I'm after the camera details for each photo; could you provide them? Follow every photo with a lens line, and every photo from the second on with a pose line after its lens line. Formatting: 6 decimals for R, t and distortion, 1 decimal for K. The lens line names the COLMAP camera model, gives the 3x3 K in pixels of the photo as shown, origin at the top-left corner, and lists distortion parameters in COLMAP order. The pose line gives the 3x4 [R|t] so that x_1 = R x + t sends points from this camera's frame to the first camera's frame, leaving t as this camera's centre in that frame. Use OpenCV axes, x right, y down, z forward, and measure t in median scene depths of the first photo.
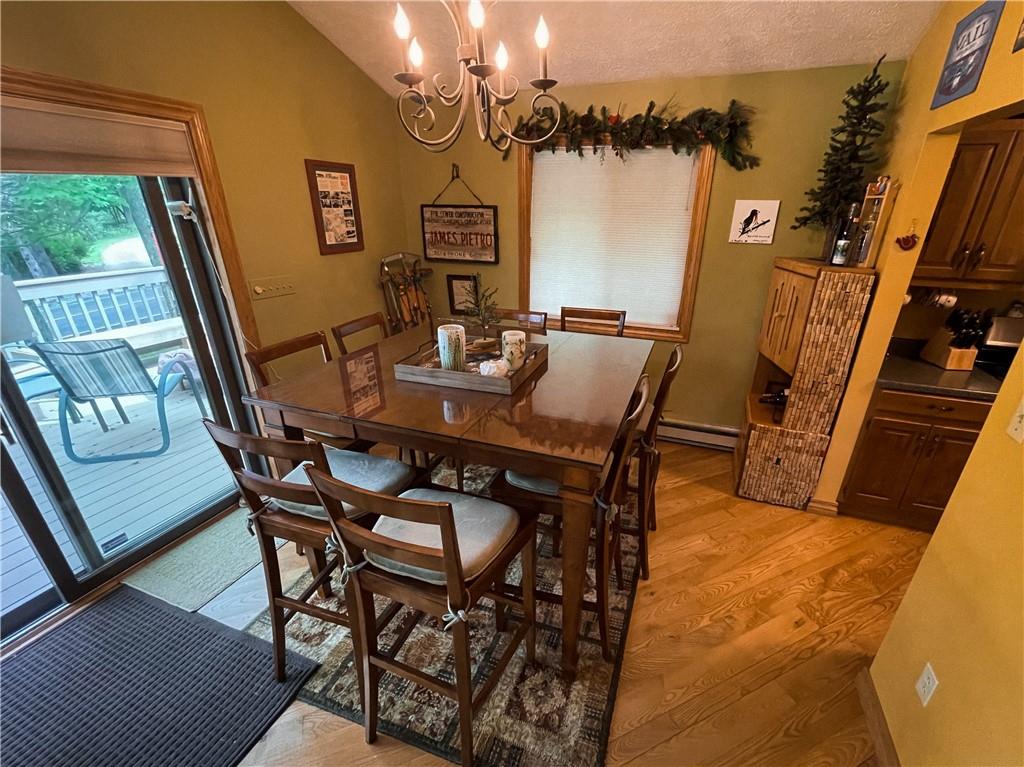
lens RADIAL K [[443.3, 0, 541.0], [0, 443.3, 392.6], [0, 0, 1]] dist [-0.004035, 0.000365]
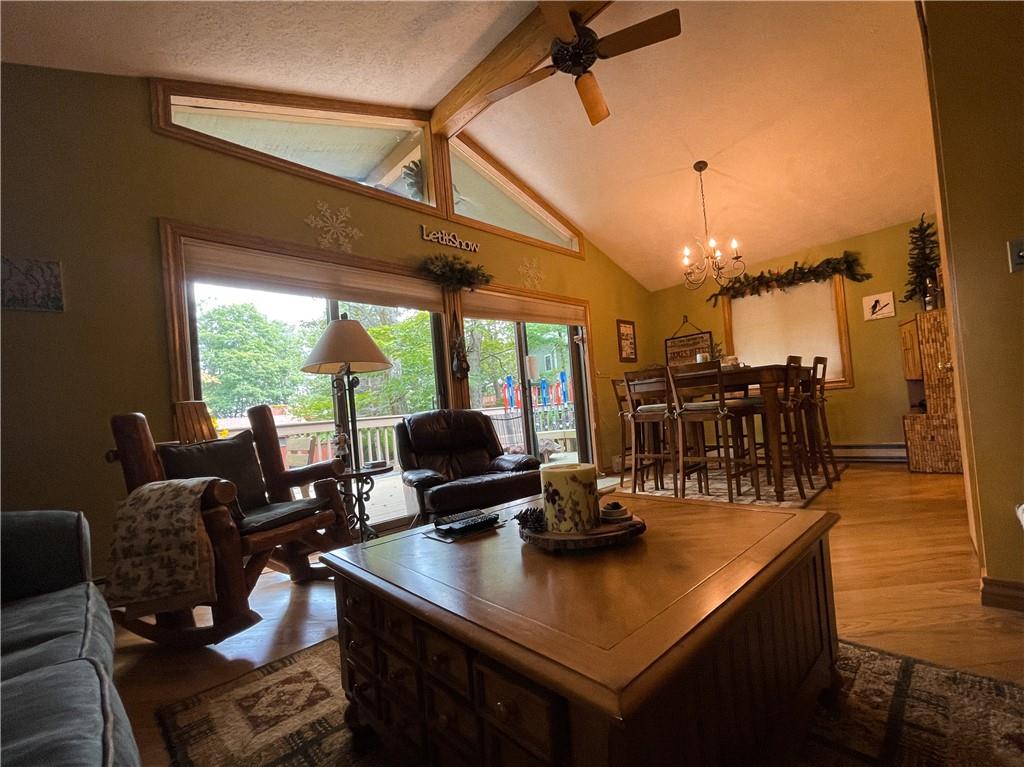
lens RADIAL K [[443.3, 0, 533.2], [0, 443.3, 403.5], [0, 0, 1]] dist [-0.004035, 0.000365]
pose [[0.906995, -0.094143, -0.410483, -0.052235], [-0.078019, 0.920261, -0.383448, 0.694088], [0.413851, 0.379811, 0.827328, -0.783075]]
